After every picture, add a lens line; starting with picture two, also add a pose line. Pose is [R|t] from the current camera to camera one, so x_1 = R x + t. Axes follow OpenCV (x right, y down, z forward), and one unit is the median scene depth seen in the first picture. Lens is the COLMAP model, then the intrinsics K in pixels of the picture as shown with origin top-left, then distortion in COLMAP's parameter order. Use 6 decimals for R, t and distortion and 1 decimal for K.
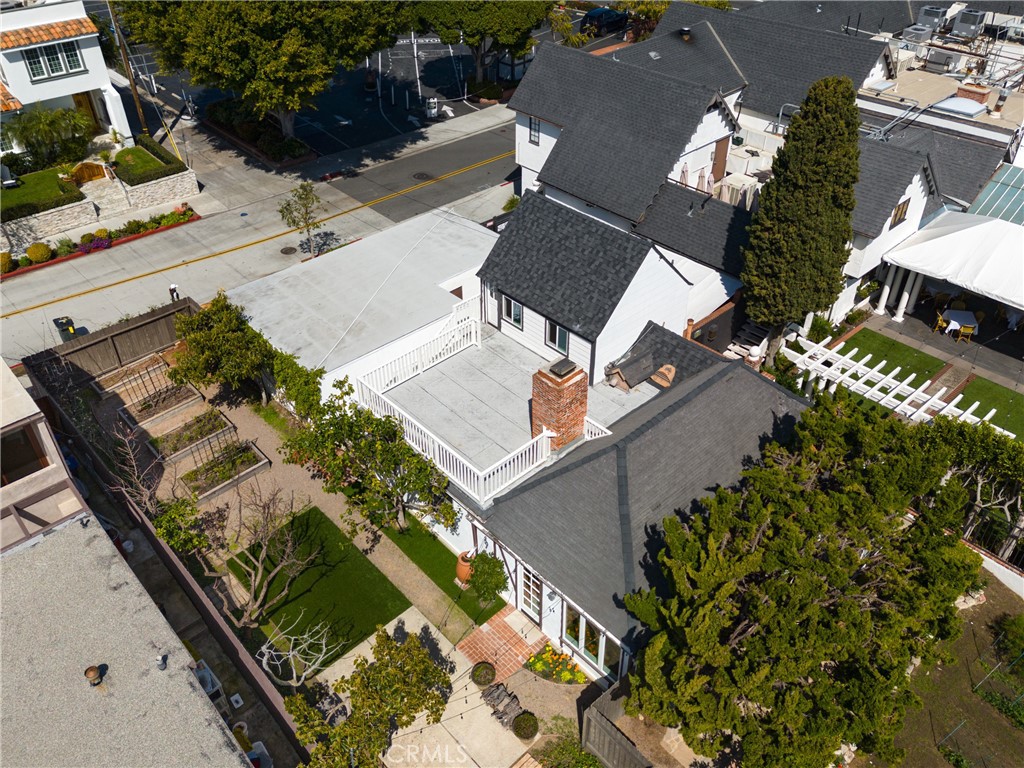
lens RADIAL K [[824.5, 0, 496.4], [0, 824.5, 355.0], [0, 0, 1]] dist [0.088734, -0.054517]
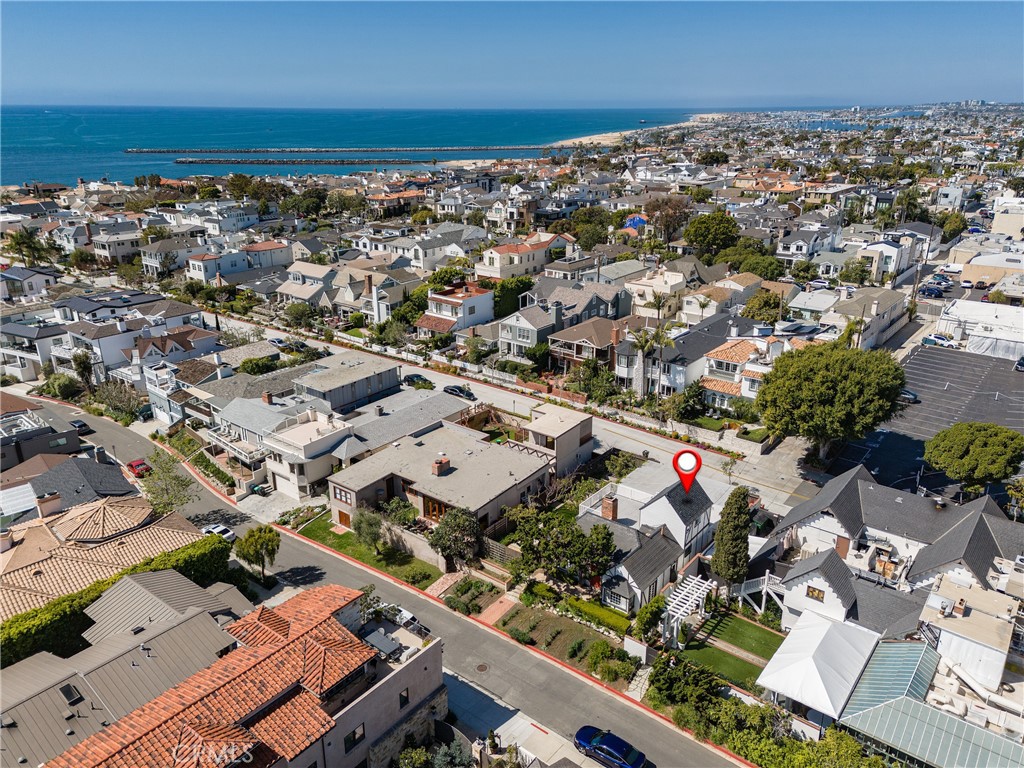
lens RADIAL K [[748.3, 0, 513.8], [0, 748.3, 385.2], [0, 0, 1]] dist [0.082860, -0.051610]
pose [[0.172031, 0.357347, -0.917991, 1.593952], [-0.580336, 0.789770, 0.198680, -0.436724], [0.796000, 0.498564, 0.343247, -0.367187]]
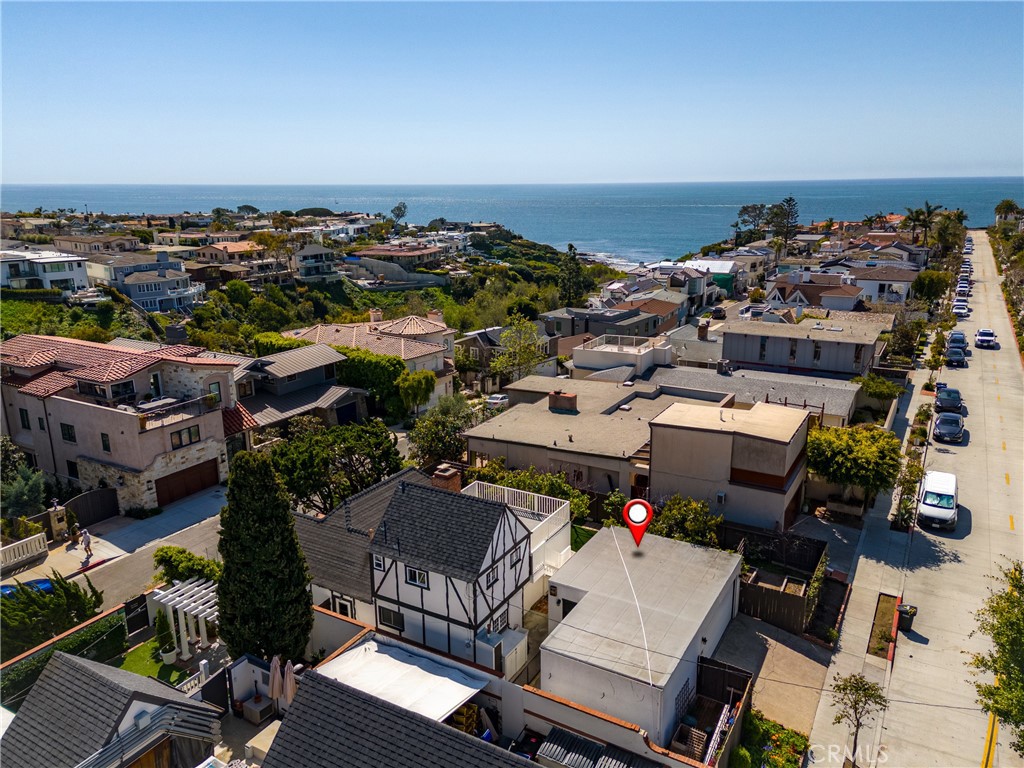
lens RADIAL K [[748.3, 0, 513.8], [0, 748.3, 385.2], [0, 0, 1]] dist [0.082860, -0.051610]
pose [[-0.951250, 0.103550, -0.290517, 0.240145], [-0.161187, 0.636164, 0.754529, -0.838809], [0.262948, 0.764573, -0.588461, 1.117347]]
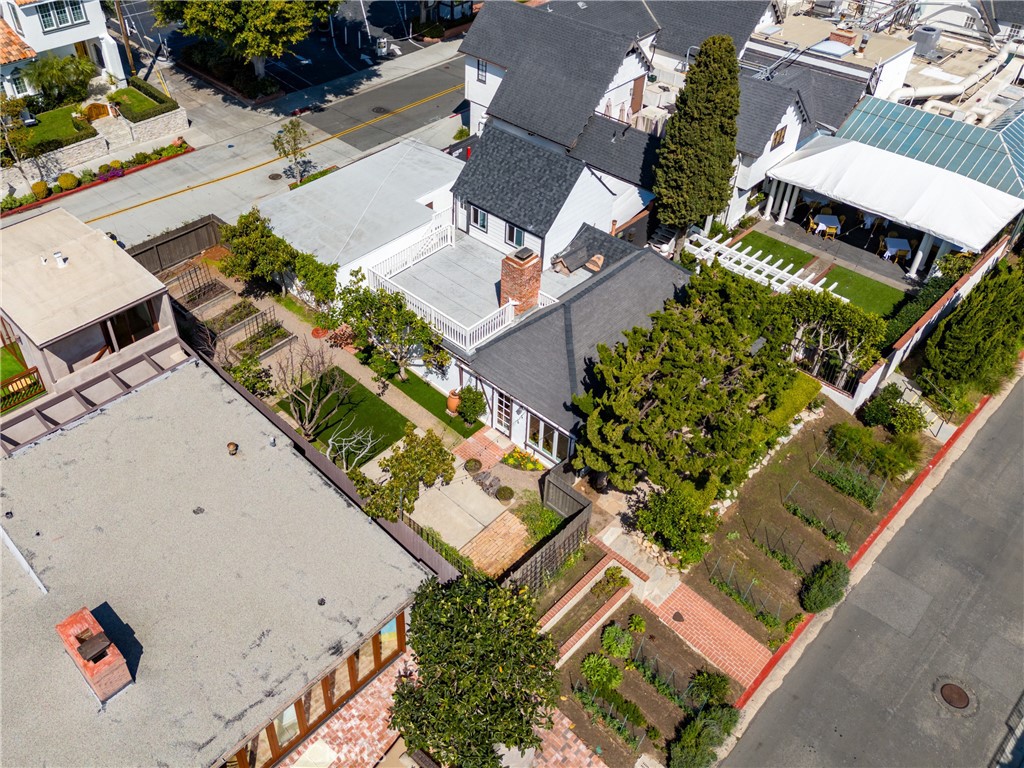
lens RADIAL K [[865.2, 0, 436.0], [0, 865.2, 325.5], [0, 0, 1]] dist [0.096079, -0.083655]
pose [[0.999464, -0.019782, 0.026067, -0.063698], [0.018736, 0.999032, 0.039807, 0.044367], [-0.026829, -0.039297, 0.998867, -0.272864]]
